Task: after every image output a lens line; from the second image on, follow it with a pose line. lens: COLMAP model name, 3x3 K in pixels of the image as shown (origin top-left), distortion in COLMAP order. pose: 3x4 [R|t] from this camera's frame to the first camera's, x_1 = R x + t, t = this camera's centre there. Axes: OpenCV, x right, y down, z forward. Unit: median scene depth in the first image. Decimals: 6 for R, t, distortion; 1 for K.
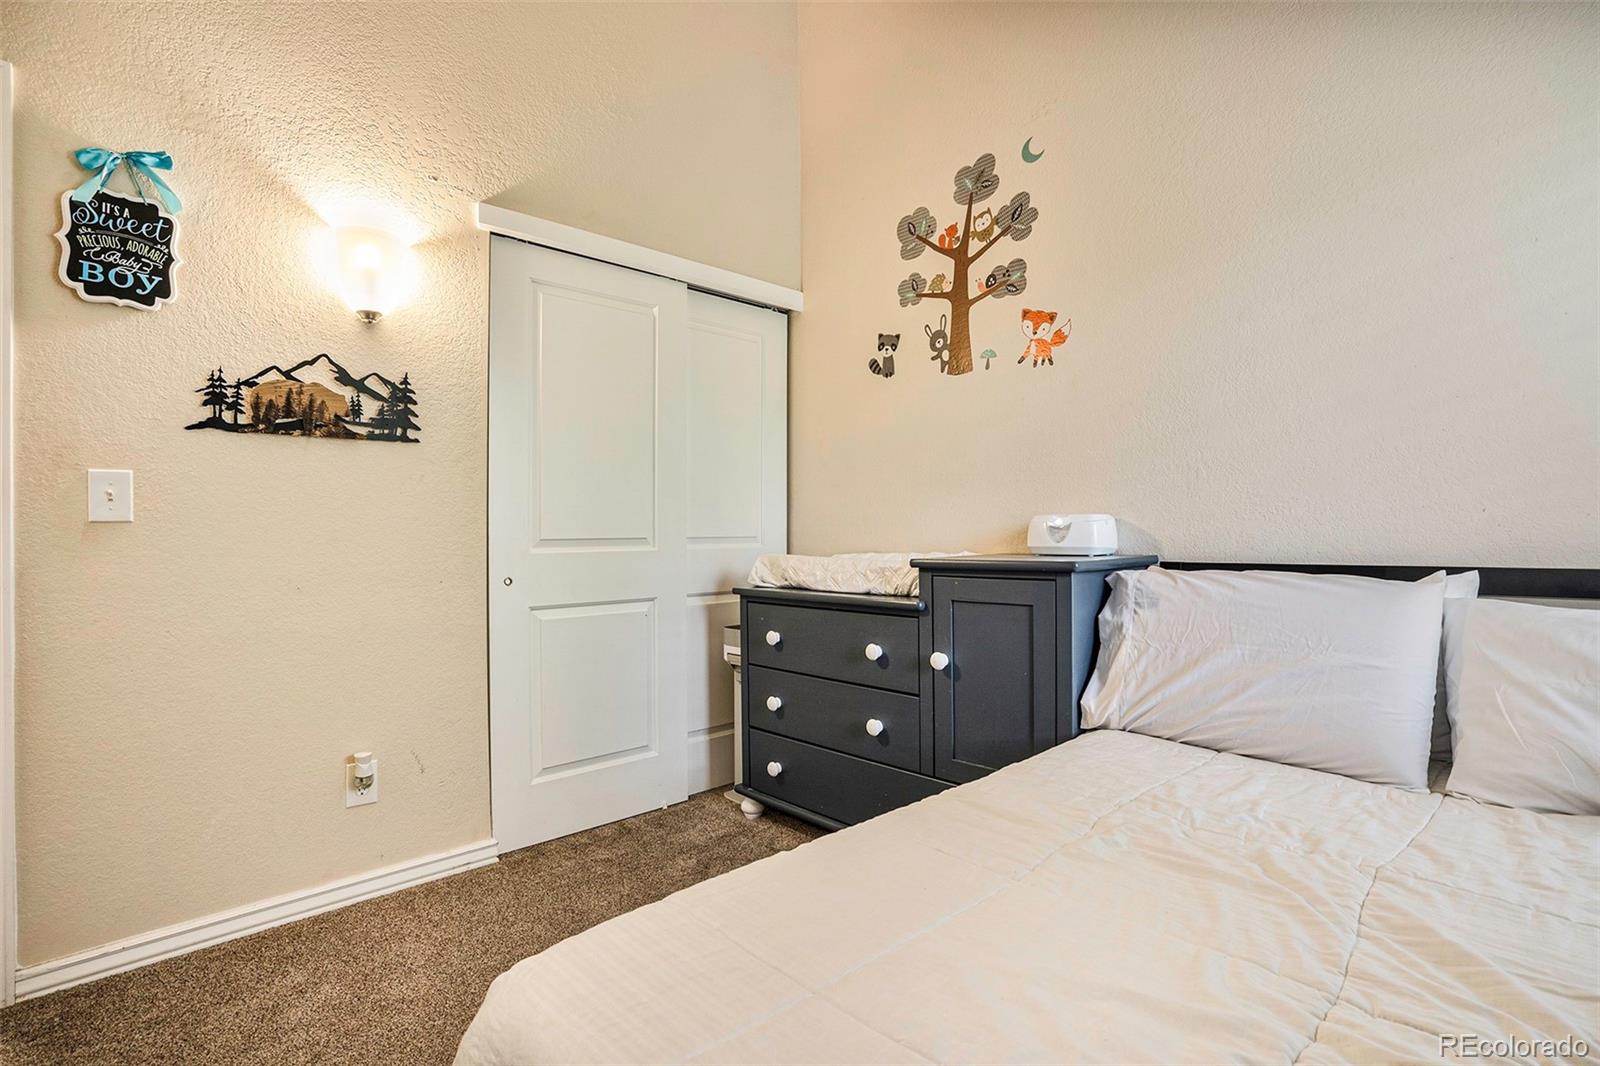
lens RADIAL K [[755.0, 0, 812.4], [0, 755.0, 527.7], [0, 0, 1]] dist [-0.026546, 0.015477]
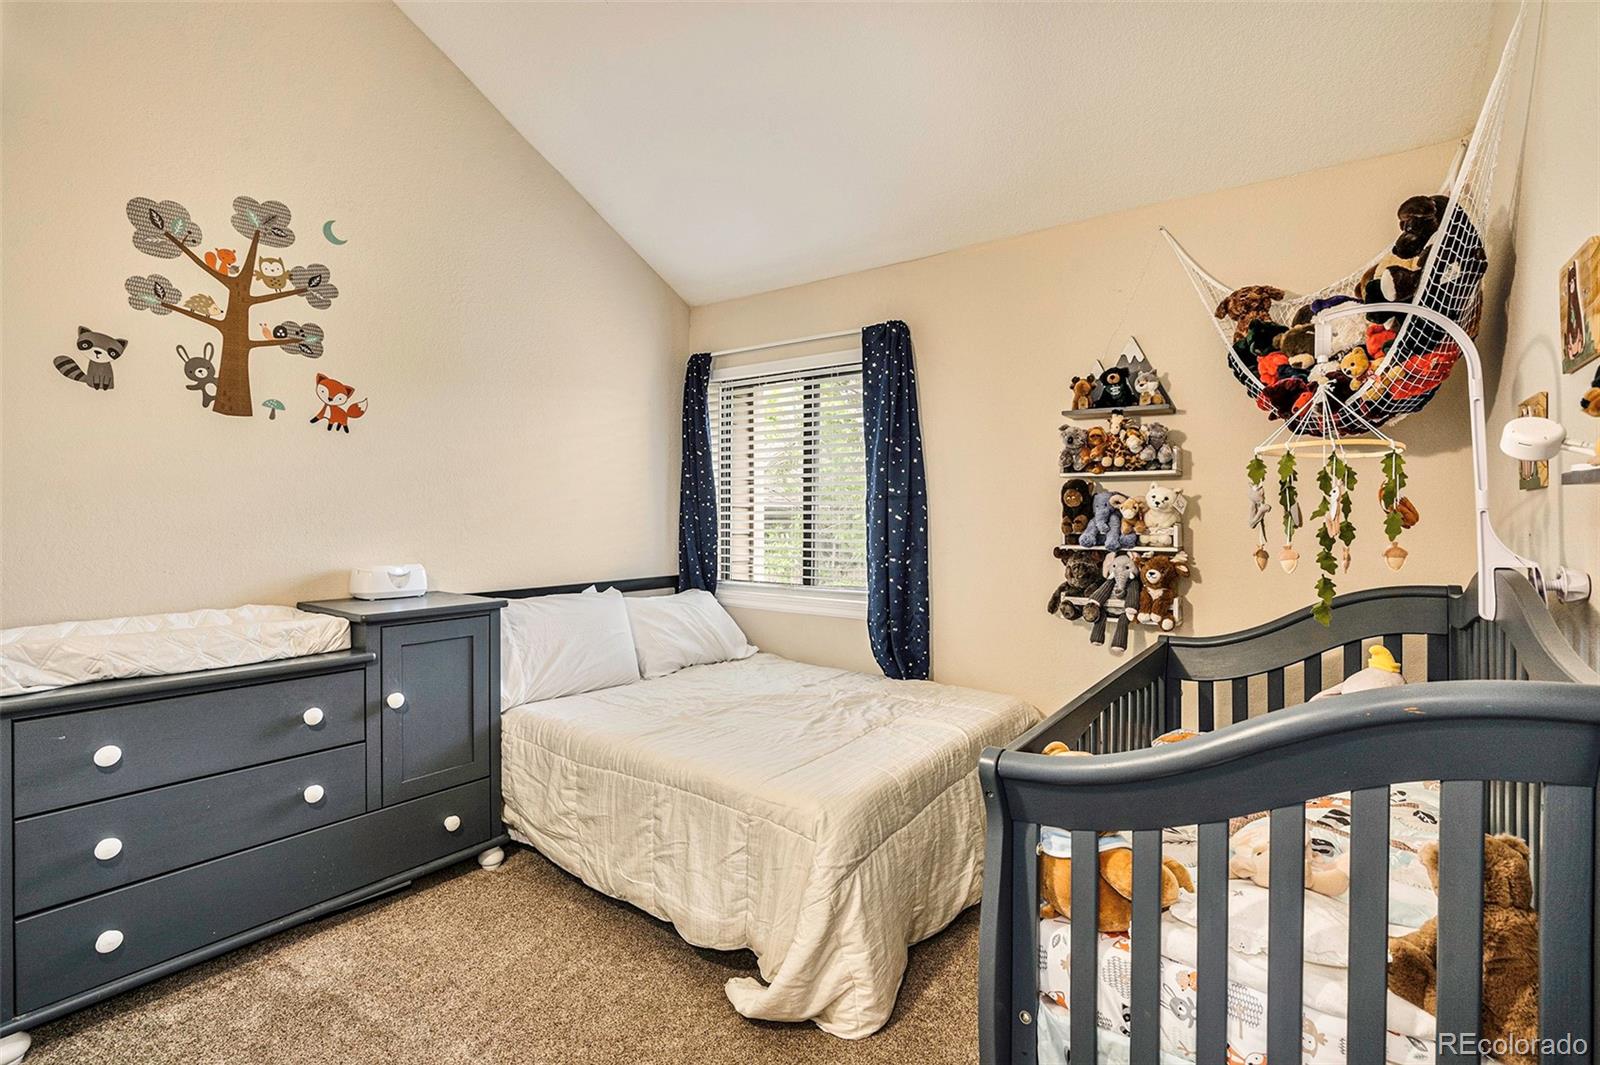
lens RADIAL K [[755.0, 0, 812.4], [0, 755.0, 527.2], [0, 0, 1]] dist [-0.026546, 0.015477]
pose [[-0.184146, -0.008737, 0.982860, -0.859564], [-0.013254, 0.999892, 0.006405, -0.082859], [-0.982809, -0.011848, -0.184242, 0.475890]]
